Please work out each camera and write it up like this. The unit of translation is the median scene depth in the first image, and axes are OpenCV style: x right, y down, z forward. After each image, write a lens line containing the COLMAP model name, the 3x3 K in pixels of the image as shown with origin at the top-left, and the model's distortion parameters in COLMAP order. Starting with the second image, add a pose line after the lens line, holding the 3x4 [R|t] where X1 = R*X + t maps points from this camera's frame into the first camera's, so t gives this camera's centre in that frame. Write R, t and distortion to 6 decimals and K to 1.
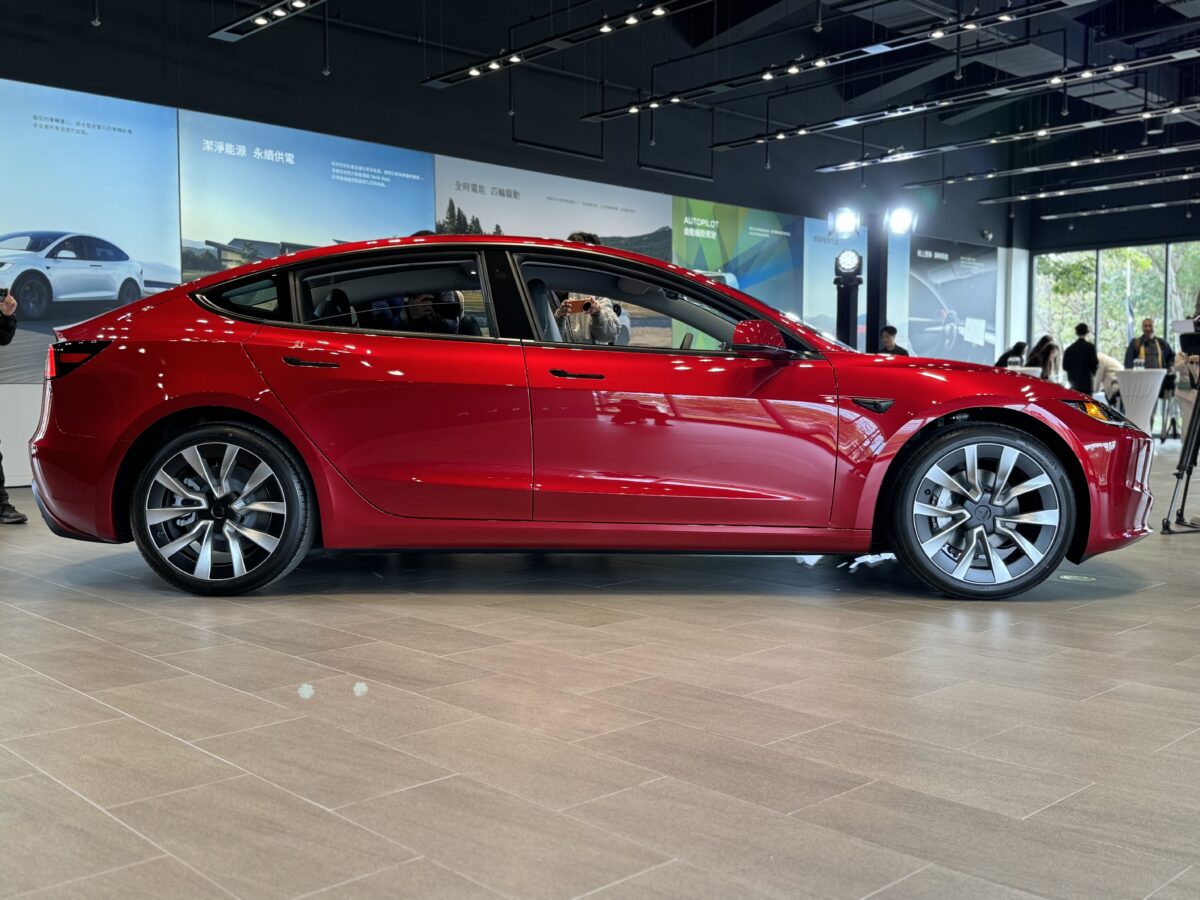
lens RADIAL K [[1209.0, 0, 599.3], [0, 1209.0, 448.9], [0, 0, 1]] dist [0.046844, 0.000000]
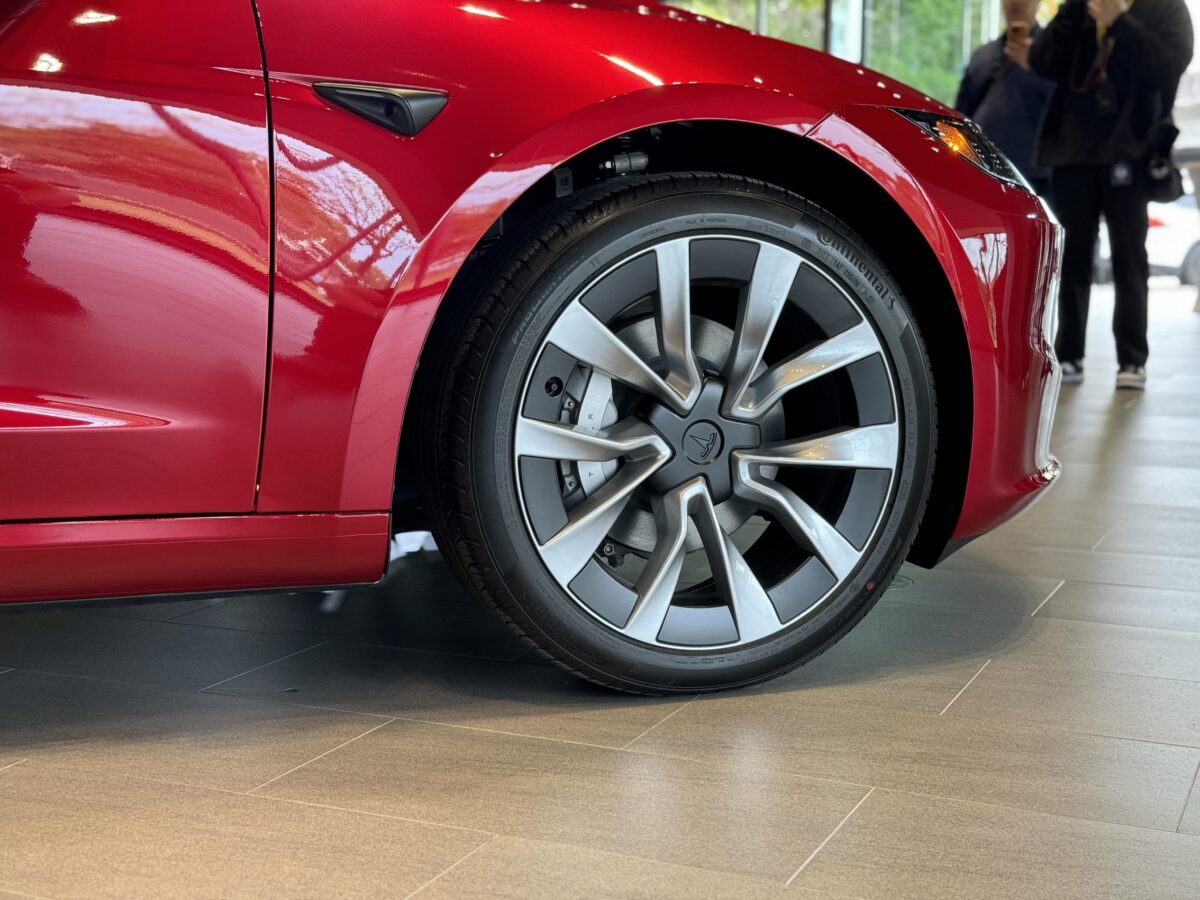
lens RADIAL K [[1680.5, 0, 598.6], [0, 1680.5, 448.3], [0, 0, 1]] dist [0.027691, 0.000000]
pose [[0.929753, -0.046091, 0.365287, 0.116448], [0.017178, 0.996483, 0.082012, 0.015343], [-0.367783, -0.069976, 0.927275, 0.574435]]
